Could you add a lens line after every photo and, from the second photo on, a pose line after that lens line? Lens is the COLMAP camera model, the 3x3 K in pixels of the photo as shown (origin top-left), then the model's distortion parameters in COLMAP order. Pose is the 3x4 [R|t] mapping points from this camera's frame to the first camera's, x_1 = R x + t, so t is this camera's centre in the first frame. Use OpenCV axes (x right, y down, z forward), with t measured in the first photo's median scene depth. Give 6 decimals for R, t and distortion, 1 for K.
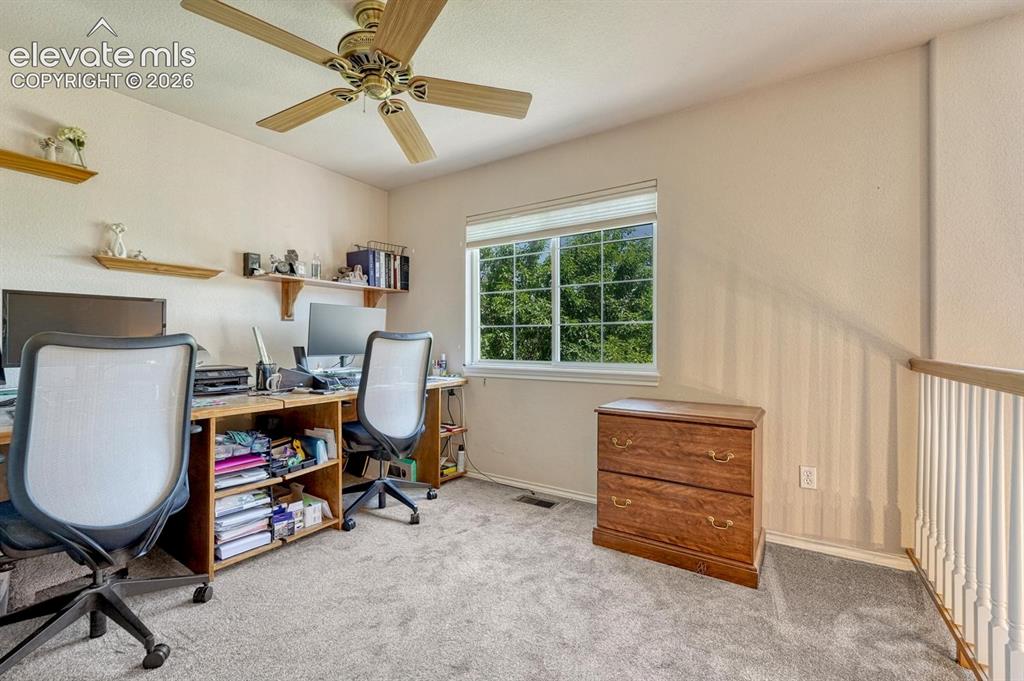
lens RADIAL K [[433.8, 0, 512.0], [0, 433.8, 340.5], [0, 0, 1]] dist [-0.000560, -0.000056]
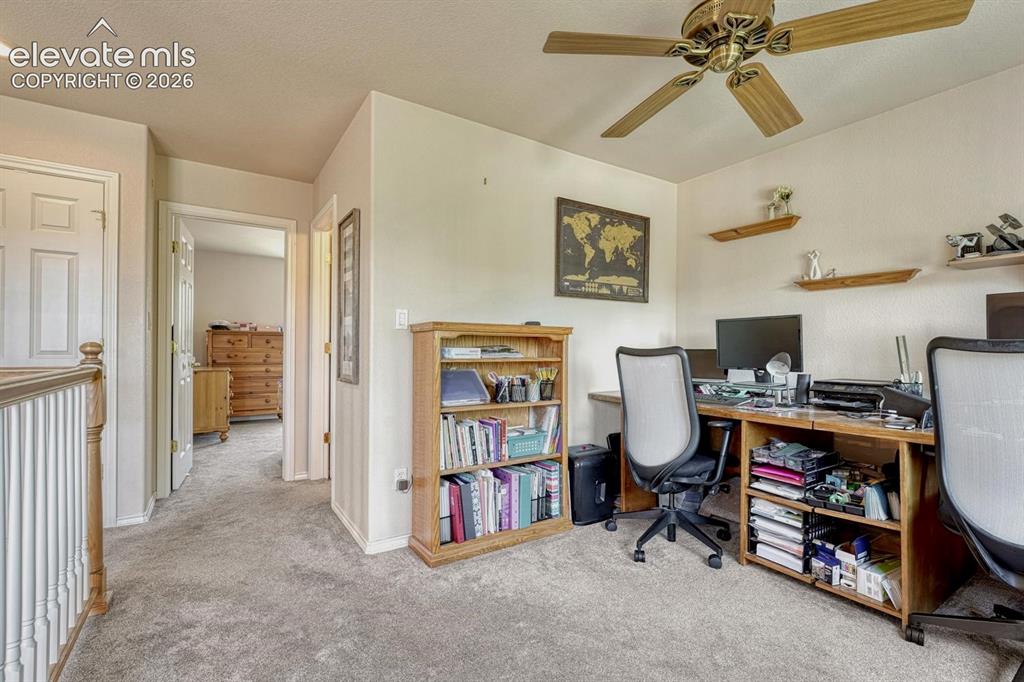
lens RADIAL K [[467.7, 0, 512.0], [0, 467.7, 341.0], [0, 0, 1]] dist [-0.000411, -0.000152]
pose [[-0.400756, -0.015404, -0.916055, 0.534088], [-0.004622, 0.999880, -0.014792, -0.006502], [0.916173, -0.001694, -0.400779, 0.741011]]
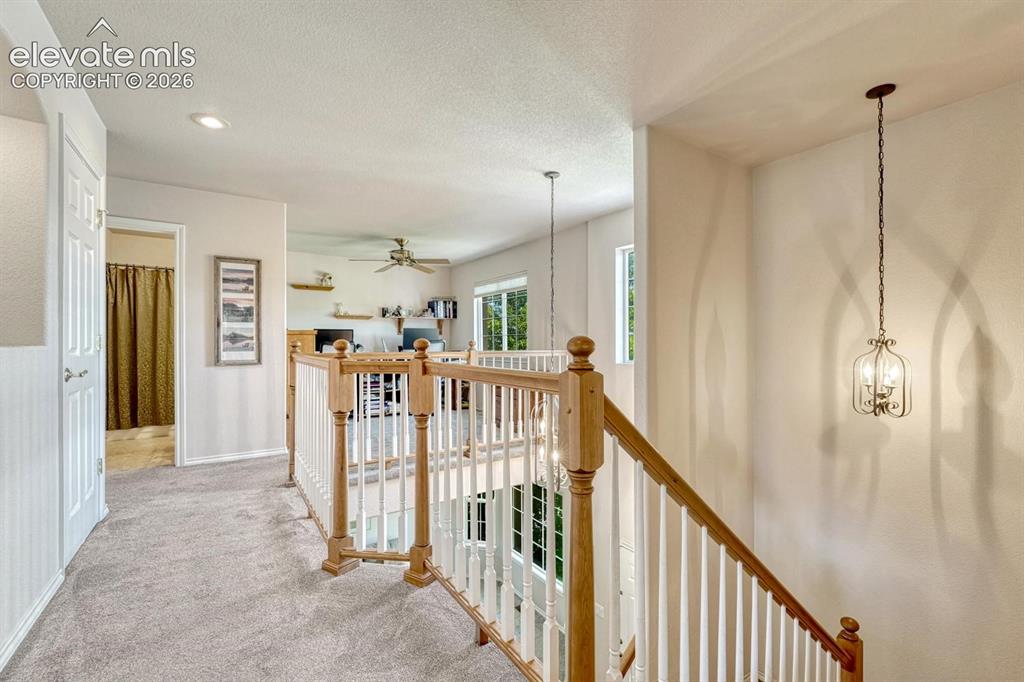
lens RADIAL K [[437.3, 0, 512.0], [0, 437.3, 341.0], [0, 0, 1]] dist [-0.000390, -0.000333]
pose [[0.917536, -0.007266, -0.397586, 1.248470], [0.005317, 0.999968, -0.006005, 0.005710], [0.397617, 0.003396, 0.917545, -1.174992]]
